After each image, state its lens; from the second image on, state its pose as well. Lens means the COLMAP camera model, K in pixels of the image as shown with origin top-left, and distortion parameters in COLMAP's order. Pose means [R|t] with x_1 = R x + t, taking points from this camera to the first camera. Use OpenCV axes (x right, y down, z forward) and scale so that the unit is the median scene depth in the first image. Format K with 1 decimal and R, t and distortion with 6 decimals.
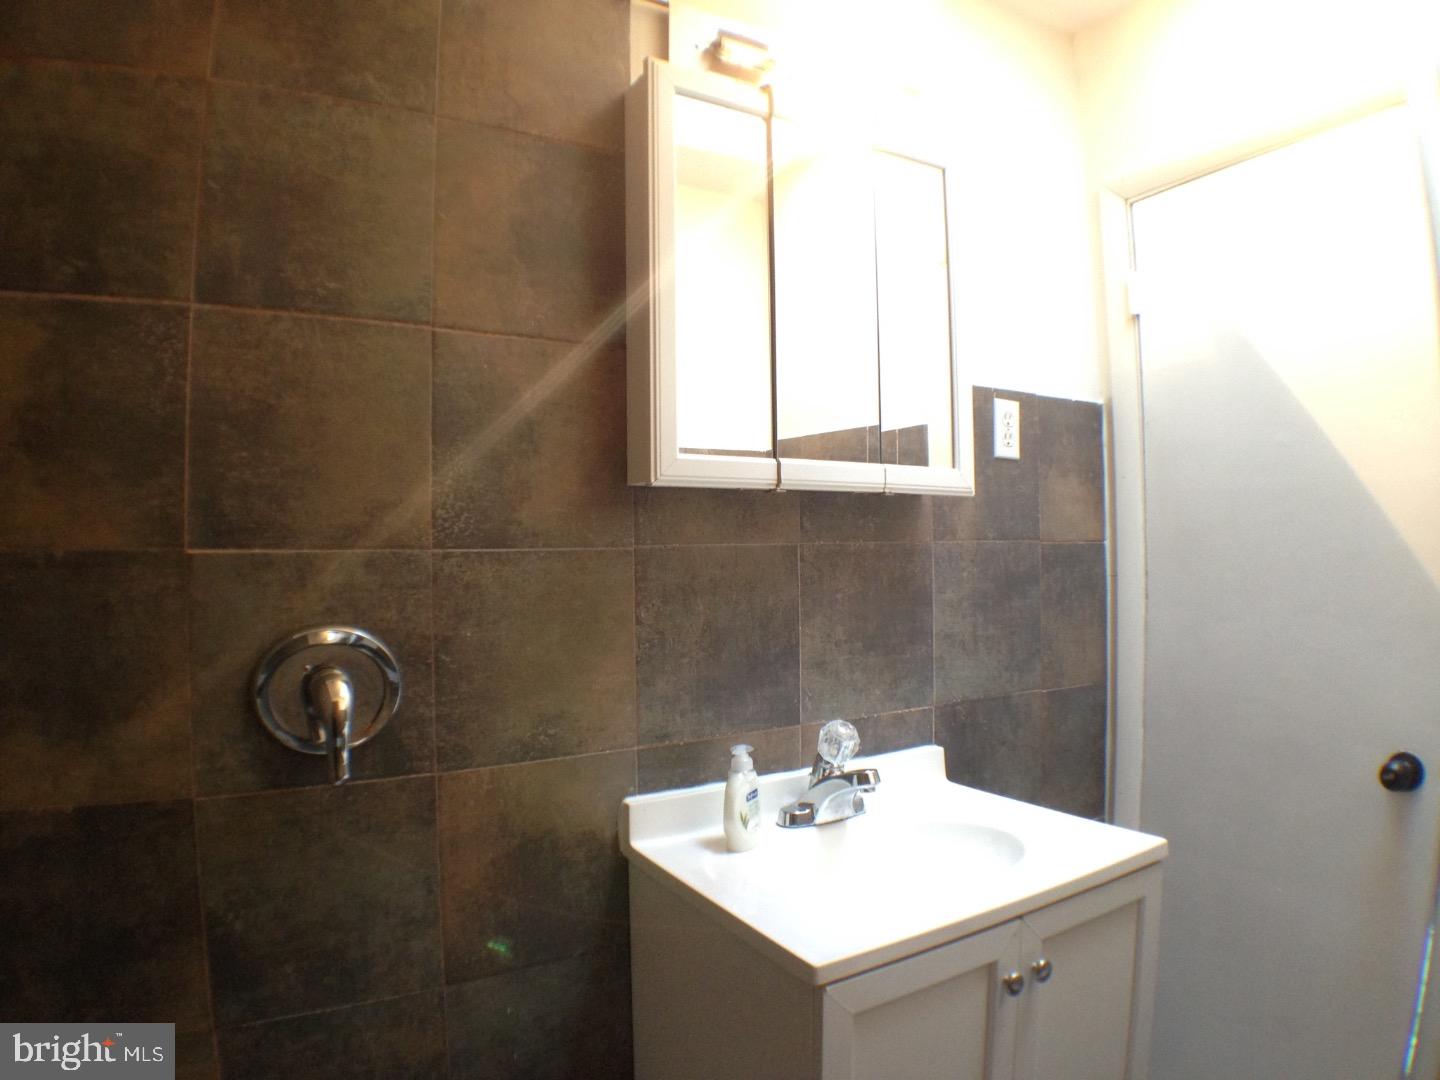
lens RADIAL K [[909.2, 0, 715.3], [0, 909.2, 545.3], [0, 0, 1]] dist [-0.128153, -0.005753]
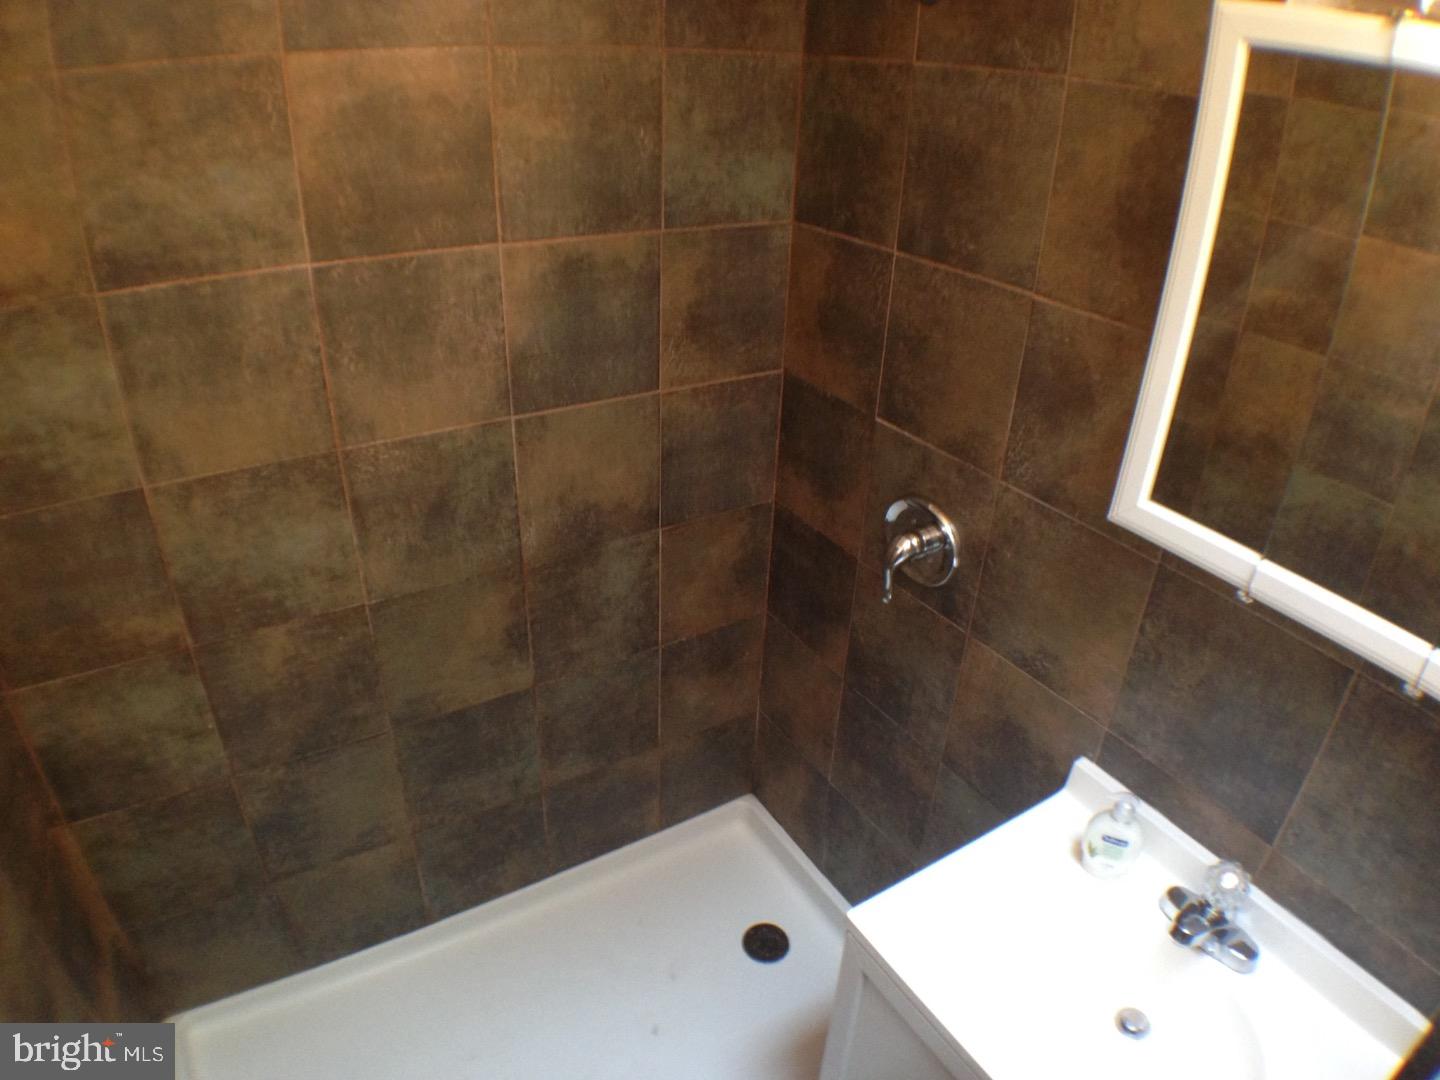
lens RADIAL K [[909.2, 0, 715.3], [0, 909.2, 545.3], [0, 0, 1]] dist [-0.128153, -0.005753]
pose [[0.017788, 0.504624, -0.863156, 0.810811], [-0.014174, 0.863333, 0.504436, -0.556636], [0.999741, 0.003262, 0.022509, 0.635041]]
